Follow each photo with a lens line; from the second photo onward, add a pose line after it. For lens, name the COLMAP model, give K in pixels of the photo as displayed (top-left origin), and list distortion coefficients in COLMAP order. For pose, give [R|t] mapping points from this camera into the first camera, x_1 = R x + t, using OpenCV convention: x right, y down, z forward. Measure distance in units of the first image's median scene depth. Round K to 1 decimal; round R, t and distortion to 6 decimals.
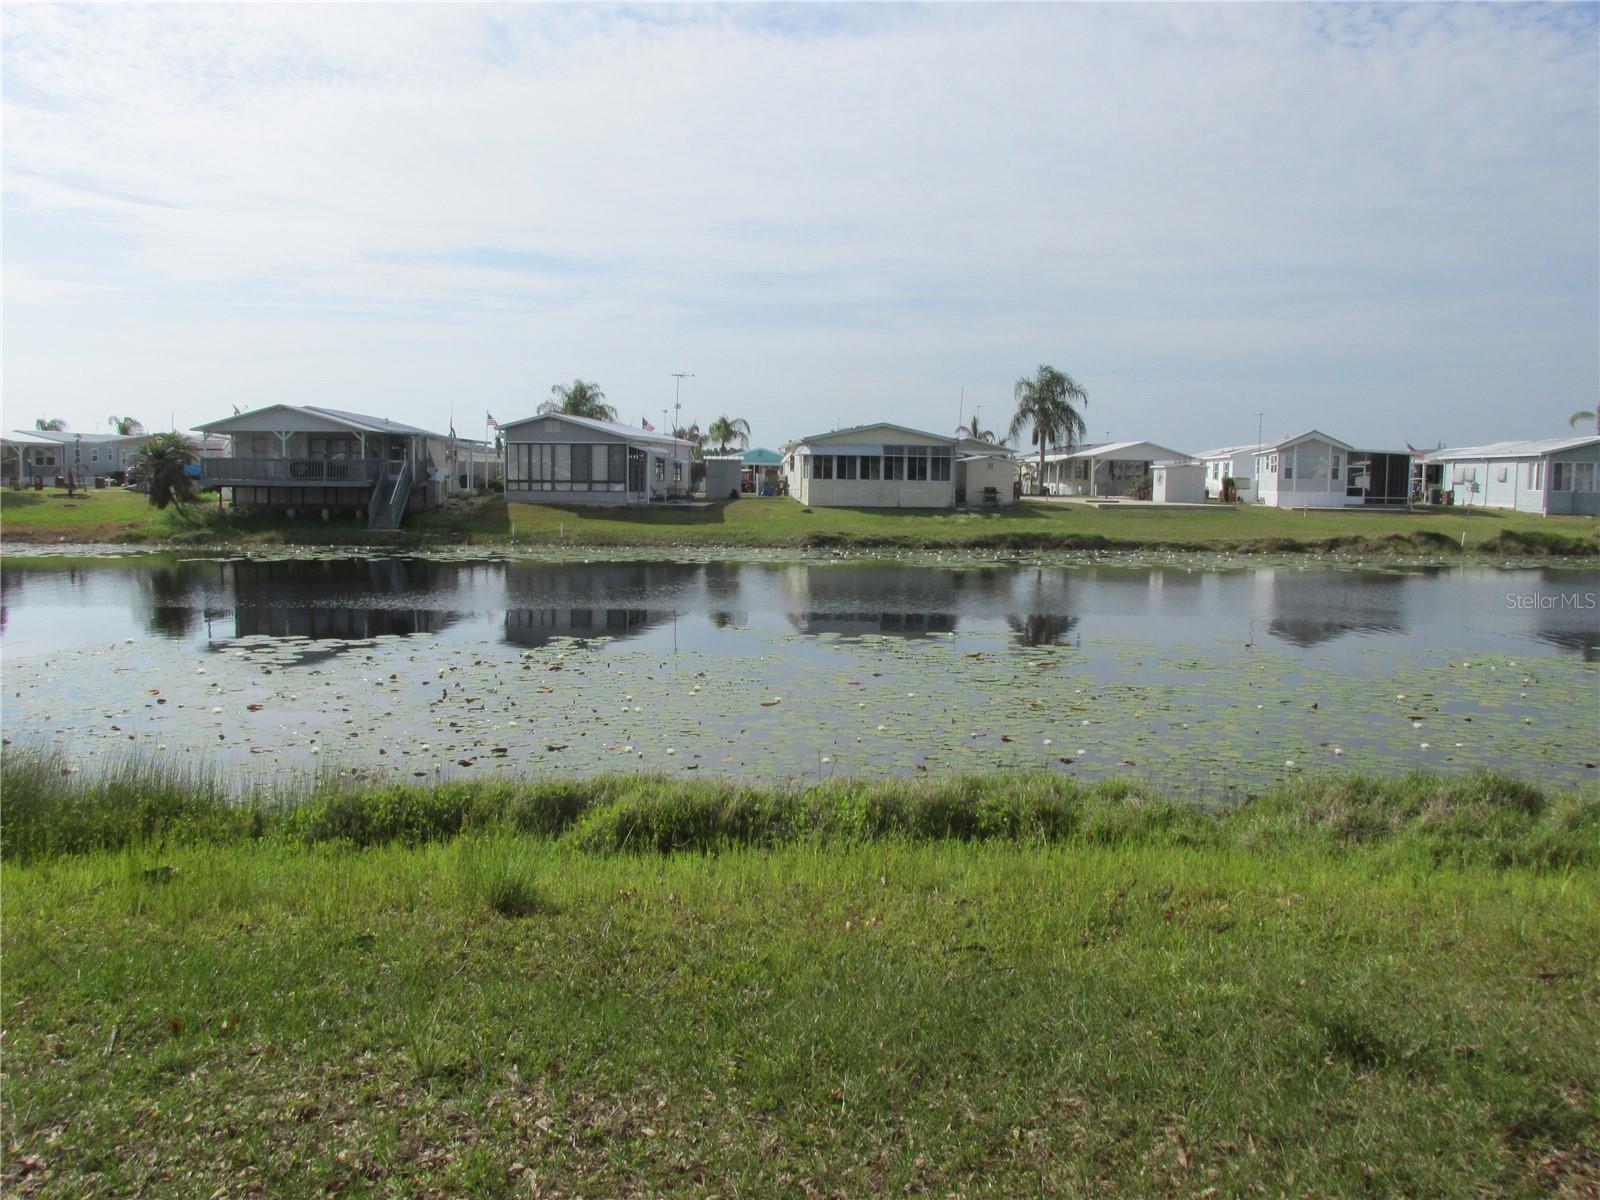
lens RADIAL K [[1384.1, 0, 843.8], [0, 1384.1, 604.6], [0, 0, 1]] dist [-0.053963, 0.019876]
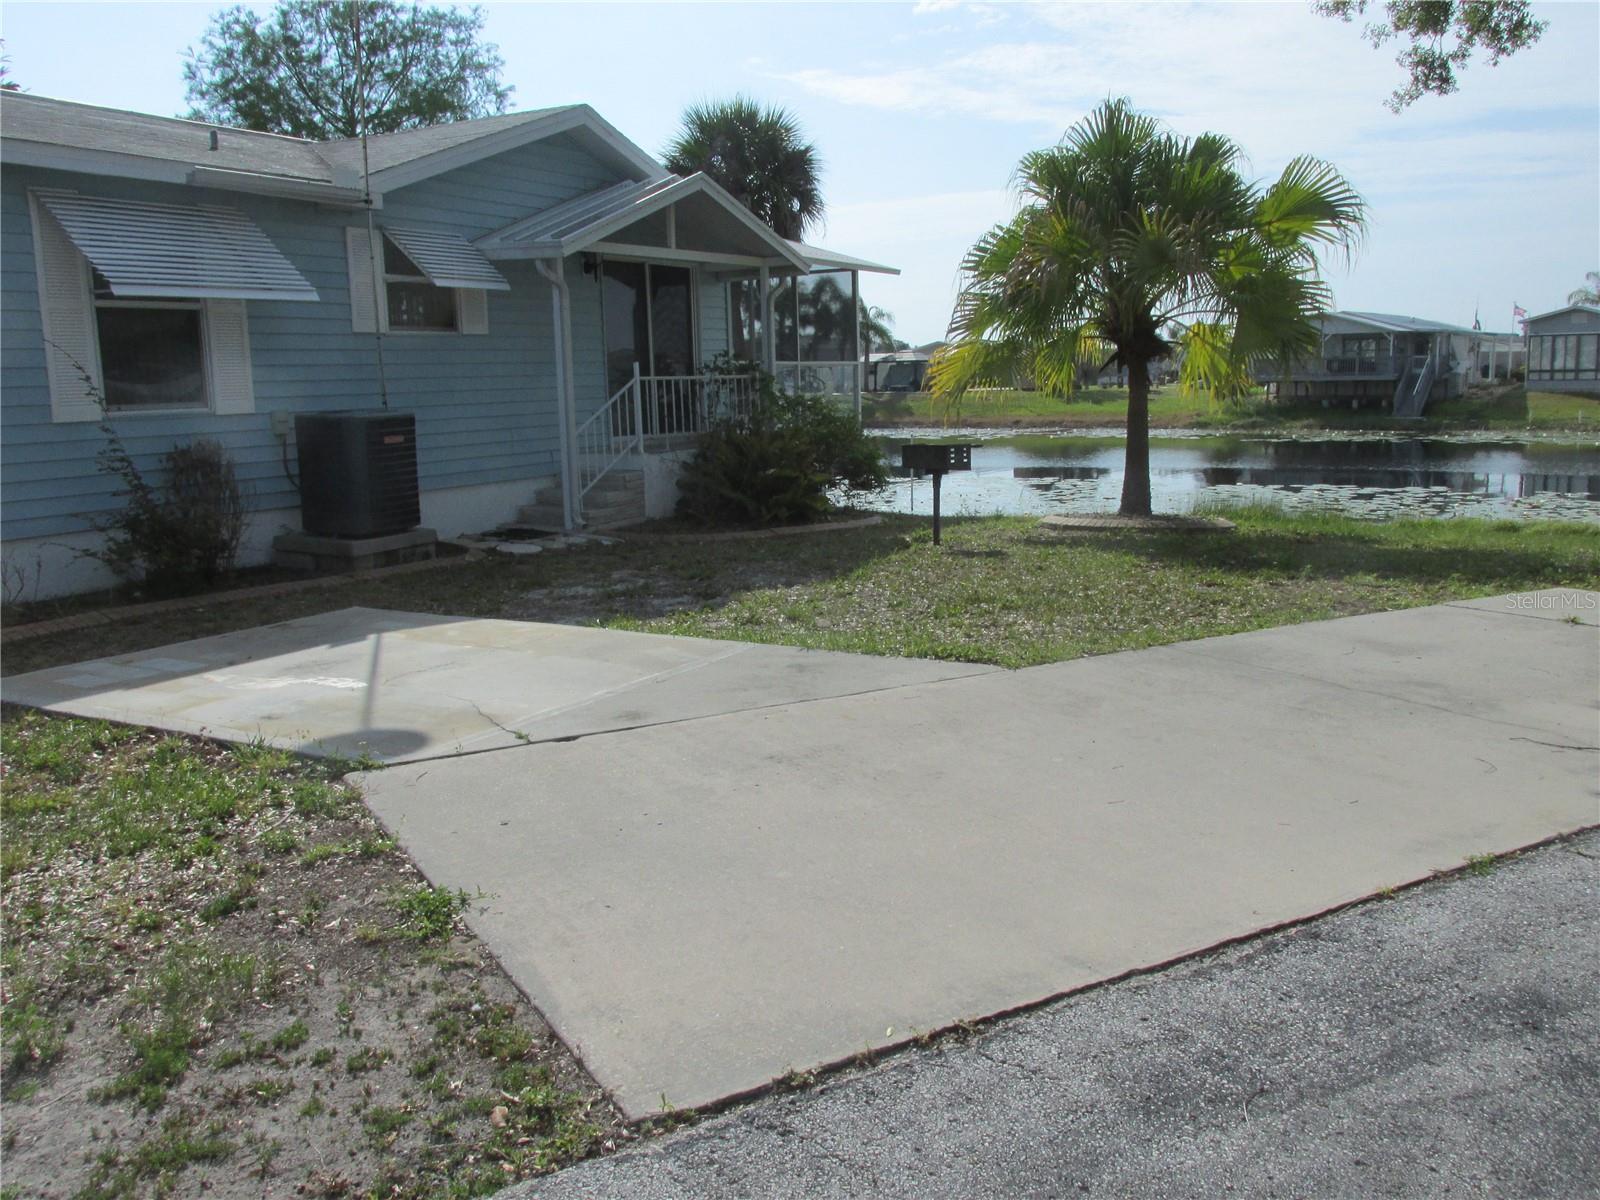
lens RADIAL K [[1327.1, 0, 776.4], [0, 1327.1, 613.8], [0, 0, 1]] dist [-0.035051, -0.001874]
pose [[0.725081, 0.089857, -0.682776, 0.046463], [-0.027646, 0.994450, 0.101516, 0.011260], [0.688108, -0.054731, 0.723541, -0.157179]]
